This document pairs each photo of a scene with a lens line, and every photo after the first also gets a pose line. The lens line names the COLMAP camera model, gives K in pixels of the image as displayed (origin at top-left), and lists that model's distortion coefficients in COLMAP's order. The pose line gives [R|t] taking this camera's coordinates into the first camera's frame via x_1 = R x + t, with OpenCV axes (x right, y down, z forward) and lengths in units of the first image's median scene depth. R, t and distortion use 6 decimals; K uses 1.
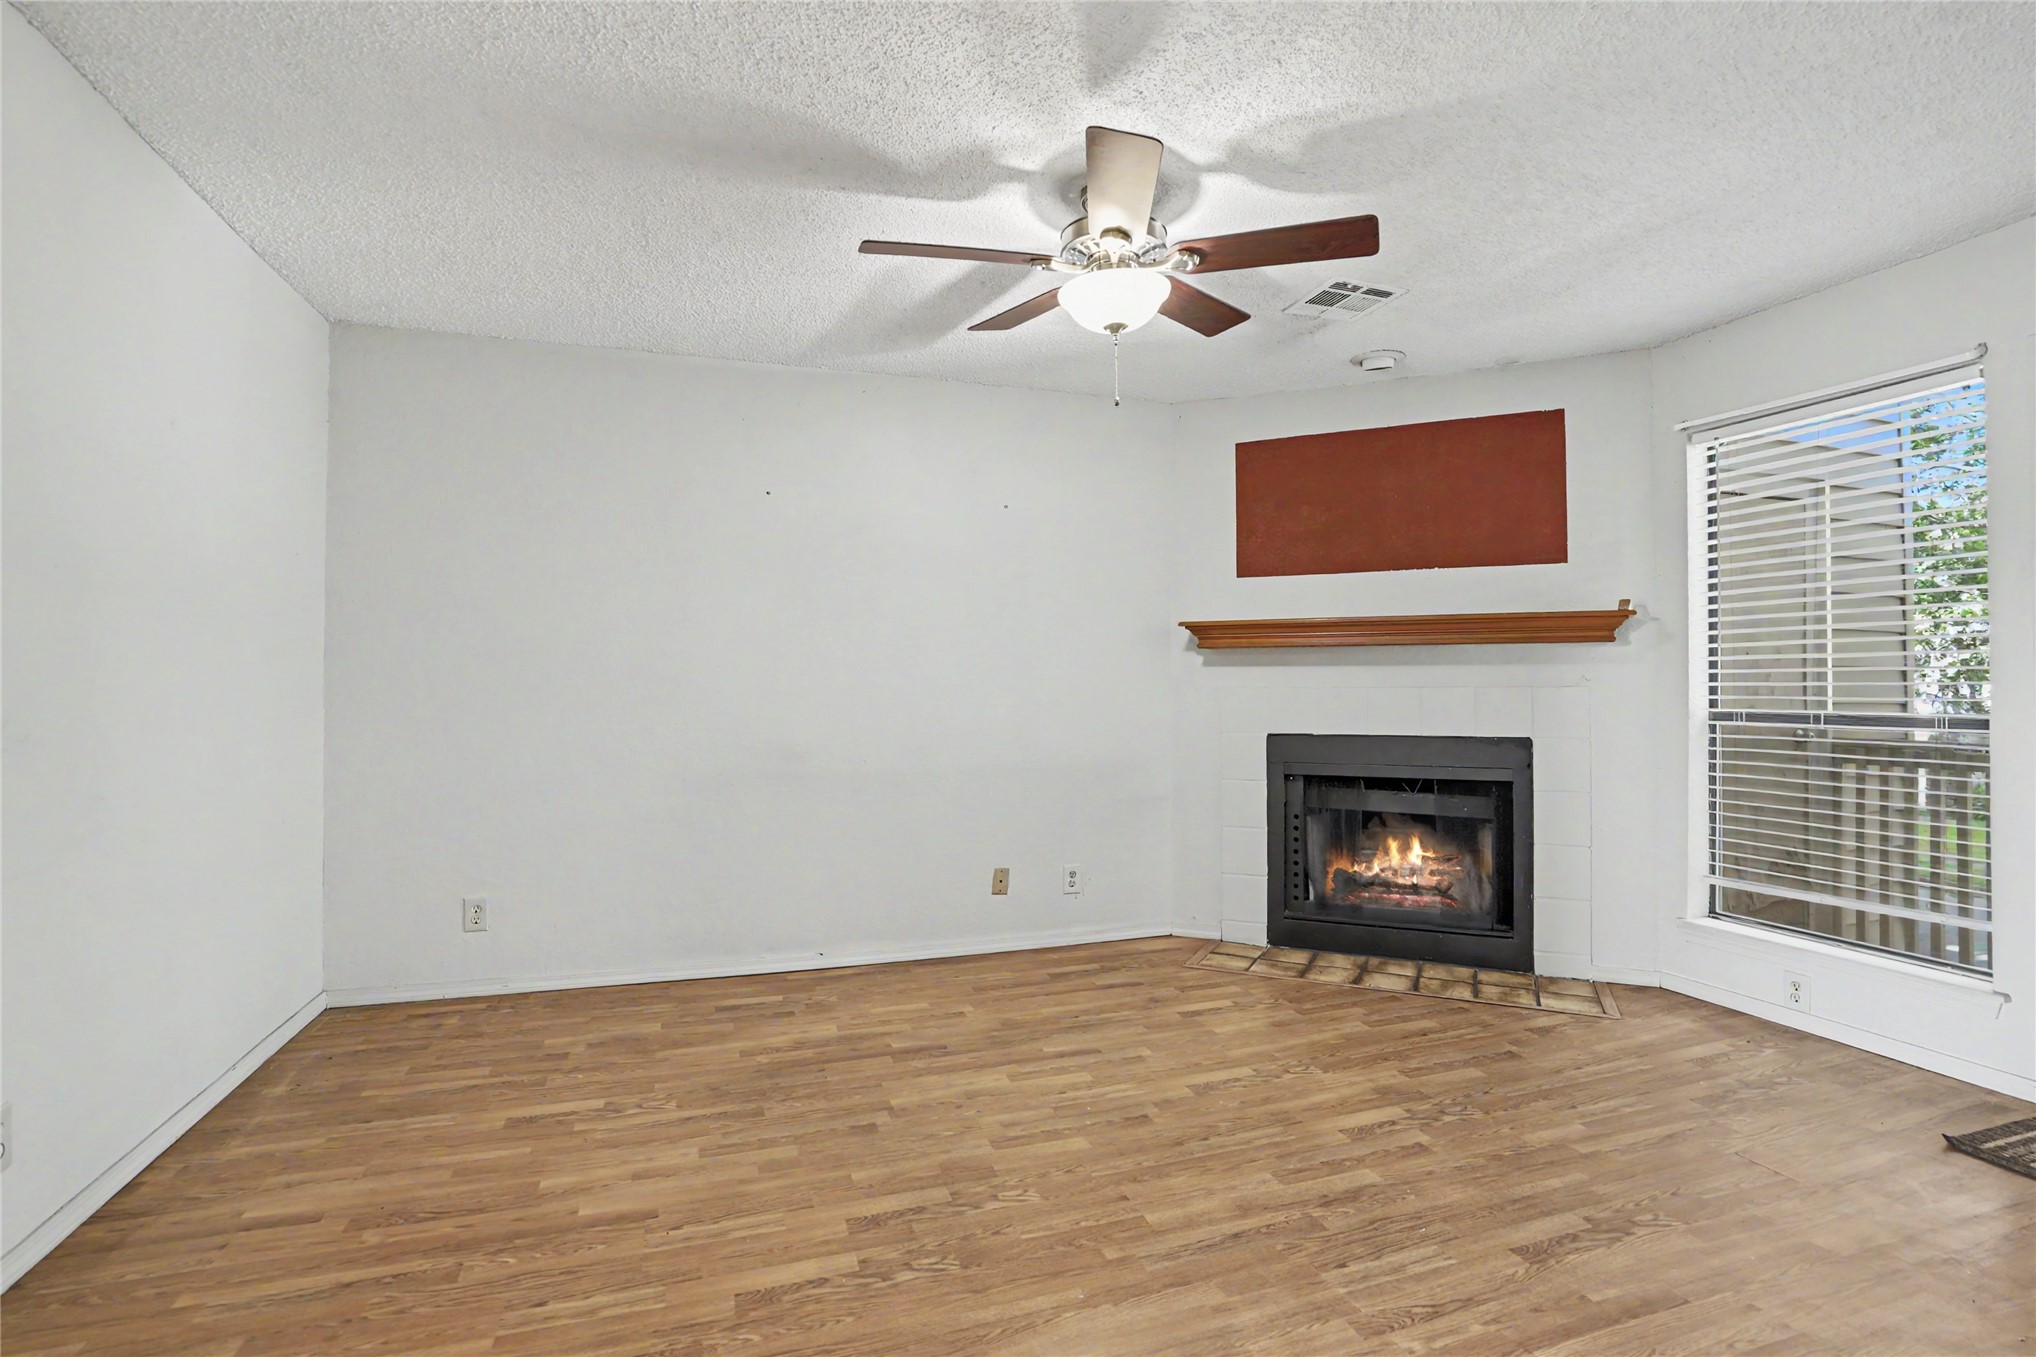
lens RADIAL K [[966.0, 0, 1020.6], [0, 966.0, 675.6], [0, 0, 1]] dist [-0.058897, 0.022300]
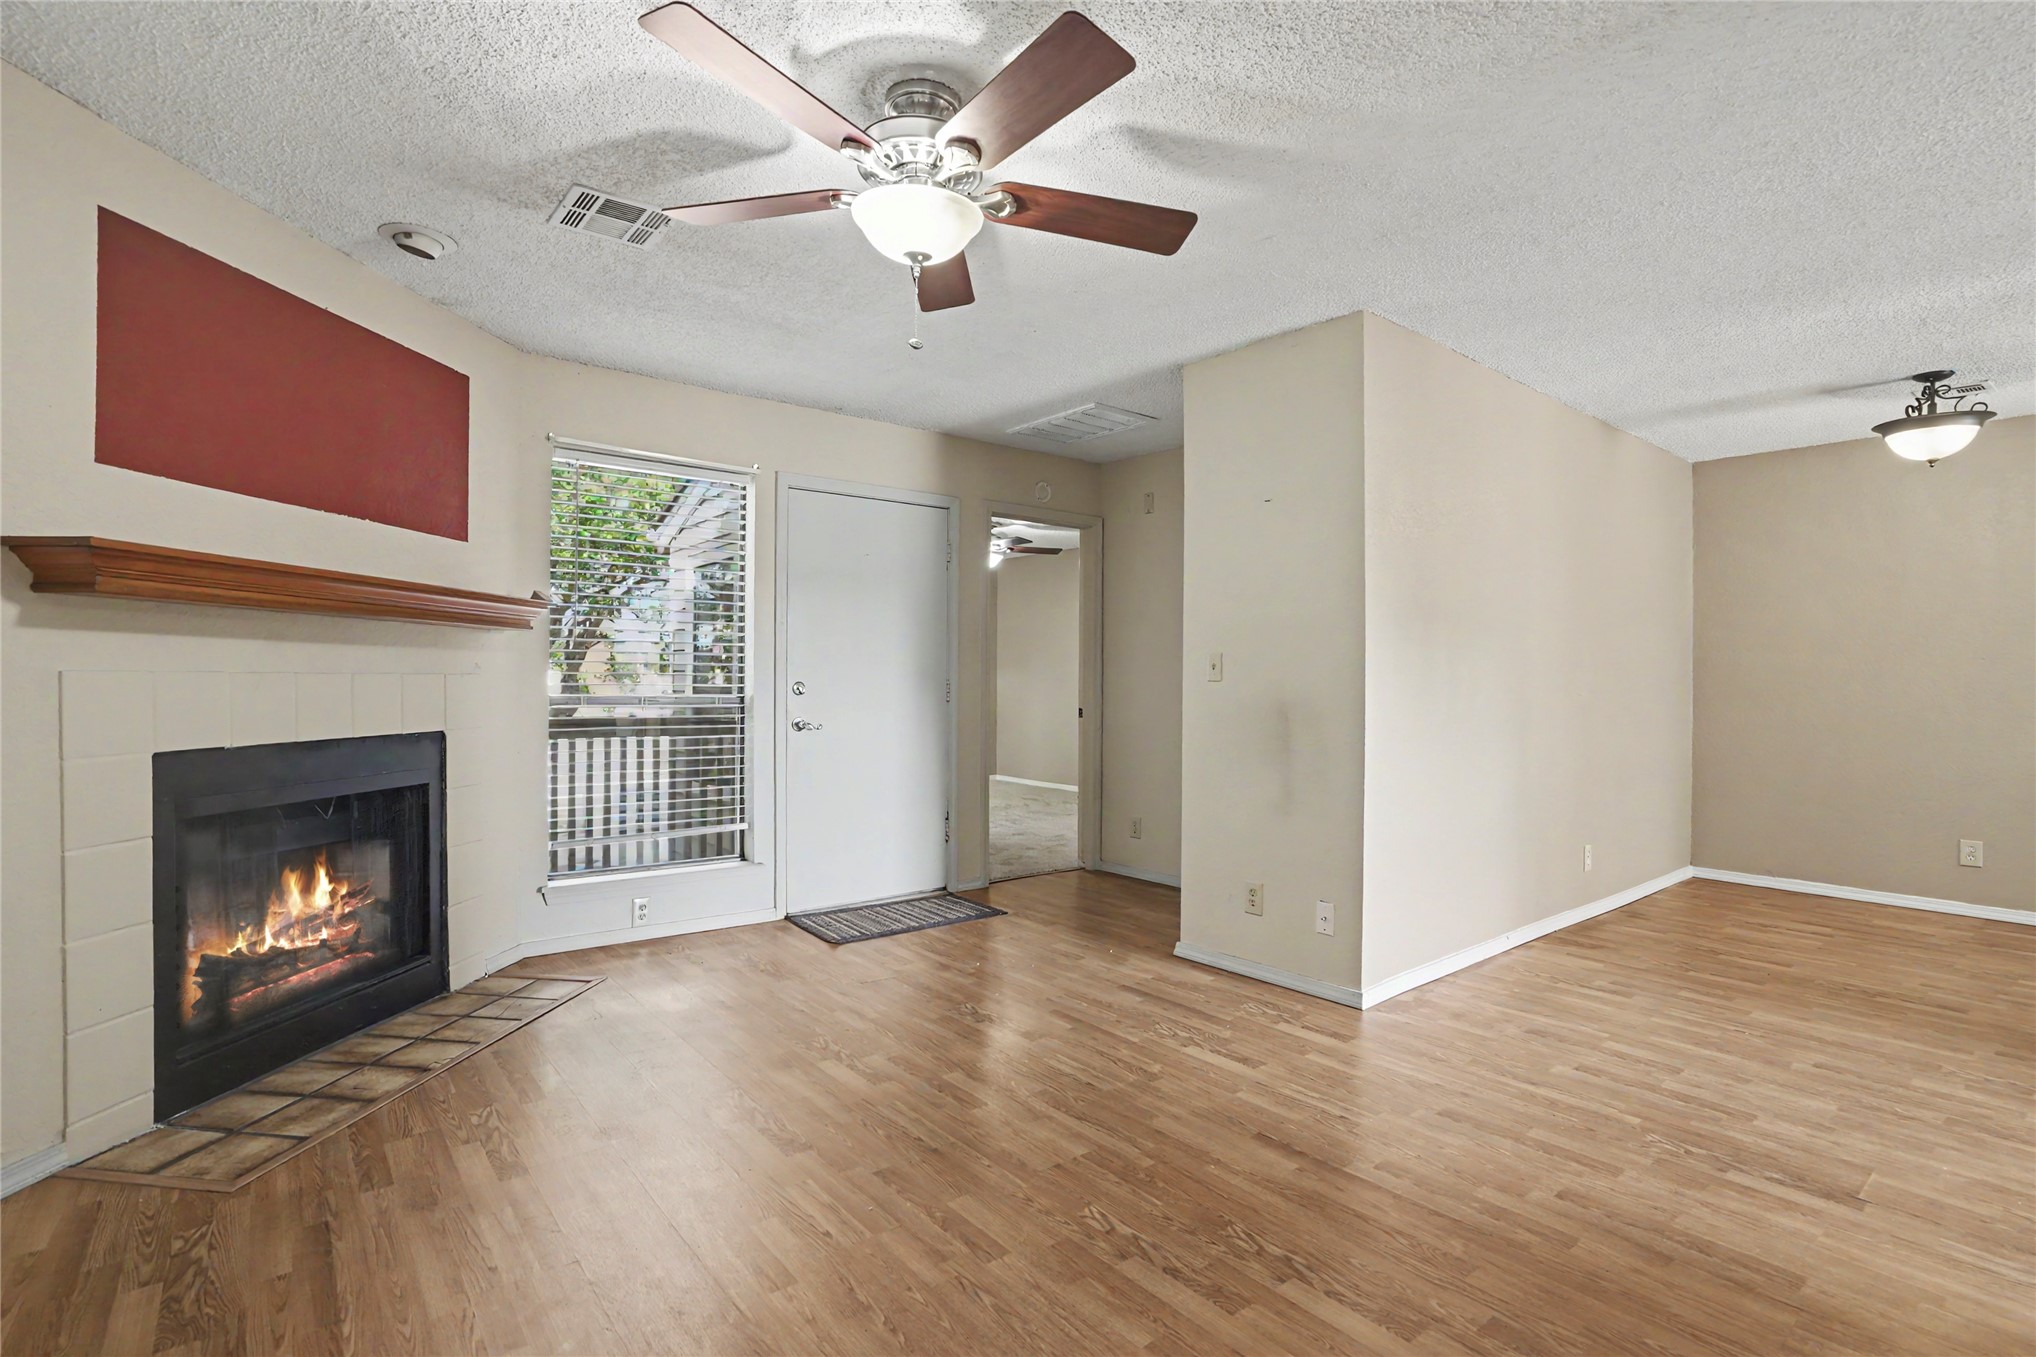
lens RADIAL K [[964.3, 0, 1023.6], [0, 964.3, 680.7], [0, 0, 1]] dist [-0.054013, 0.018628]
pose [[-0.346937, -0.002845, 0.937884, -0.535547], [-0.021018, 0.999768, -0.004742, 0.011696], [-0.937653, -0.021357, -0.346916, 0.876254]]
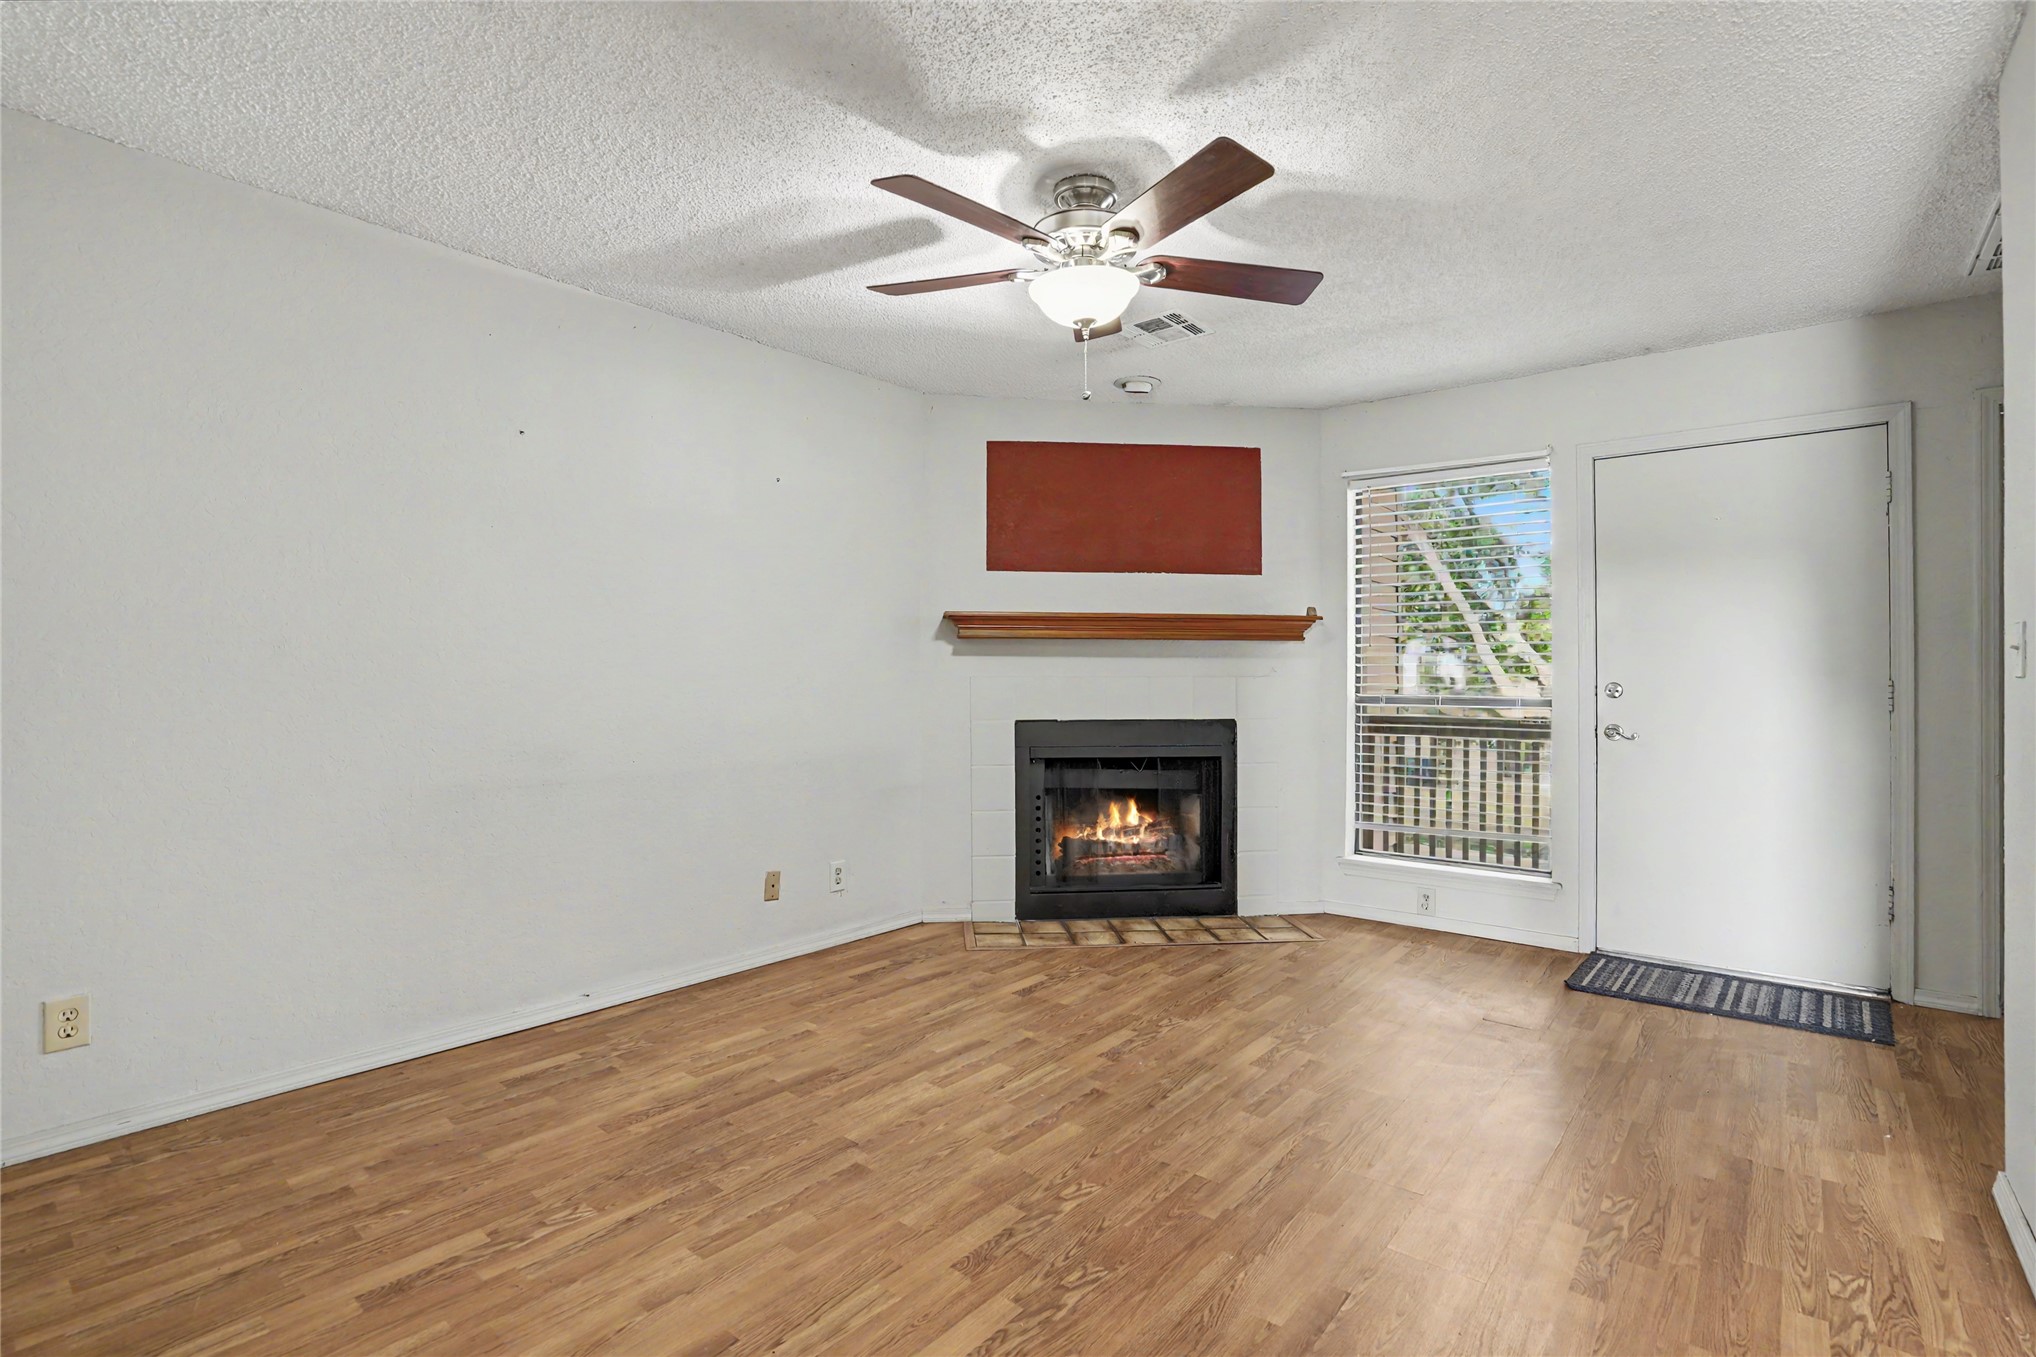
lens RADIAL K [[957.1, 0, 1020.6], [0, 957.1, 673.3], [0, 0, 1]] dist [-0.059726, 0.023256]
pose [[0.852997, 0.004878, 0.521893, -0.353277], [-0.009586, 0.999934, 0.006322, 0.002725], [-0.521827, -0.010396, 0.852988, 0.126492]]
